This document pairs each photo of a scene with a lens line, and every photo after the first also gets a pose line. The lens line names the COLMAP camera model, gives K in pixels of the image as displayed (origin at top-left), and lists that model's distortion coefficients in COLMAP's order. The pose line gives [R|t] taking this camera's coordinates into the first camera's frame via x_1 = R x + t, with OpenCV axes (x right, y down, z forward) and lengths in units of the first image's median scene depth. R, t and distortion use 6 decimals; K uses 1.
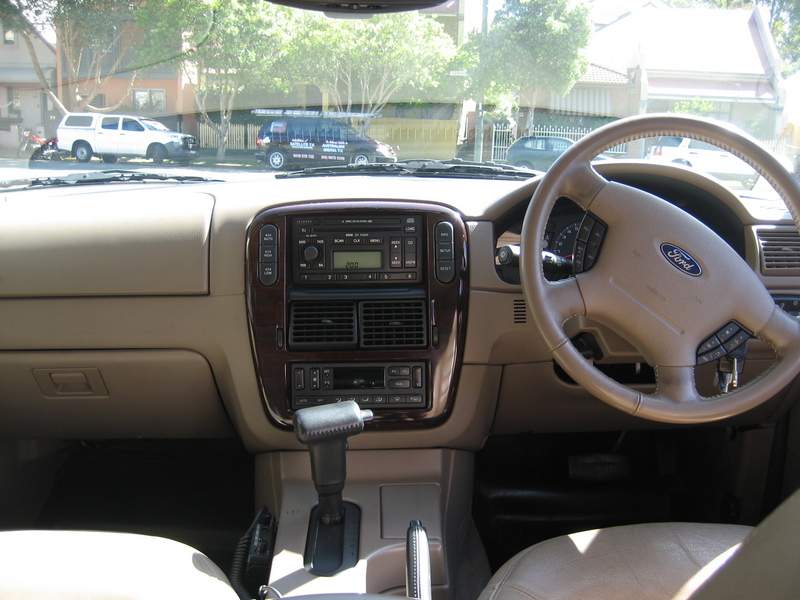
lens RADIAL K [[832.2, 0, 427.6], [0, 832.2, 321.1], [0, 0, 1]] dist [-0.082449, 0.000000]
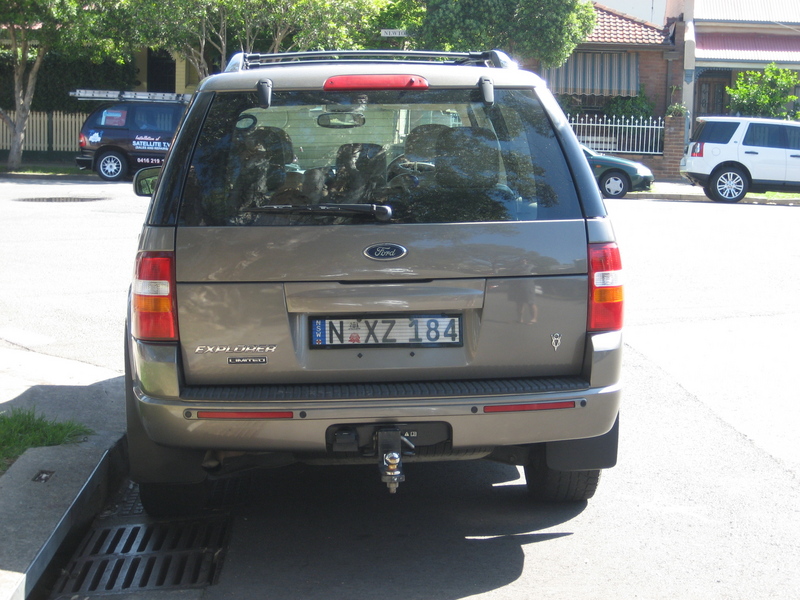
lens RADIAL K [[1685.1, 0, 398.8], [0, 1685.1, 297.9], [0, 0, 1]] dist [-0.042901, 0.000000]
pose [[0.999330, -0.009189, 0.035417, -0.006929], [0.013217, 0.993252, -0.115225, 0.055355], [-0.034119, 0.115616, 0.992708, -0.275406]]
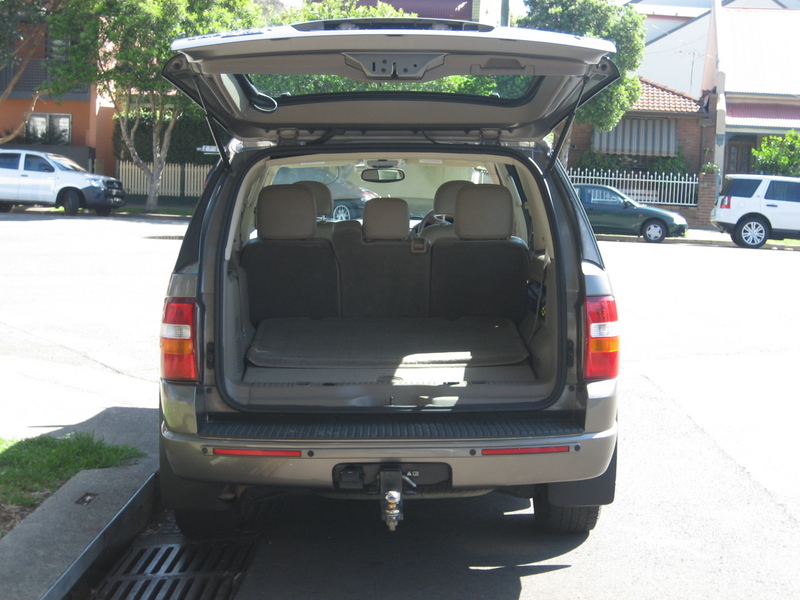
lens RADIAL K [[1396.6, 0, 402.4], [0, 1396.6, 304.4], [0, 0, 1]] dist [-0.087660, 0.000000]
pose [[0.999750, 0.007642, -0.020994, 0.004046], [-0.010238, 0.991920, -0.126450, 0.049226], [0.019858, 0.126633, 0.991751, -0.250870]]
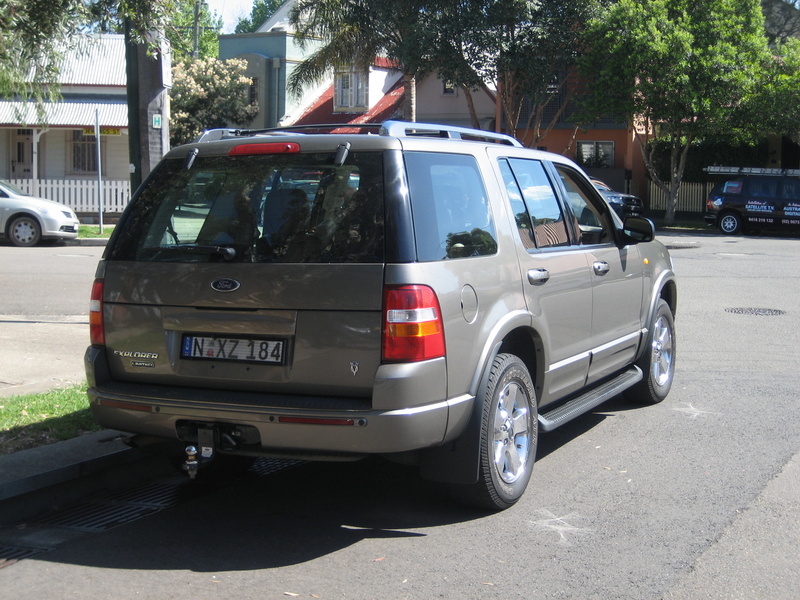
lens RADIAL K [[1216.5, 0, 399.1], [0, 1216.5, 296.1], [0, 0, 1]] dist [-0.077649, 0.000000]
pose [[0.878083, 0.035040, -0.477224, 0.110810], [-0.099271, 0.988957, -0.110042, 0.045255], [0.468098, 0.144000, 0.871865, -0.219120]]
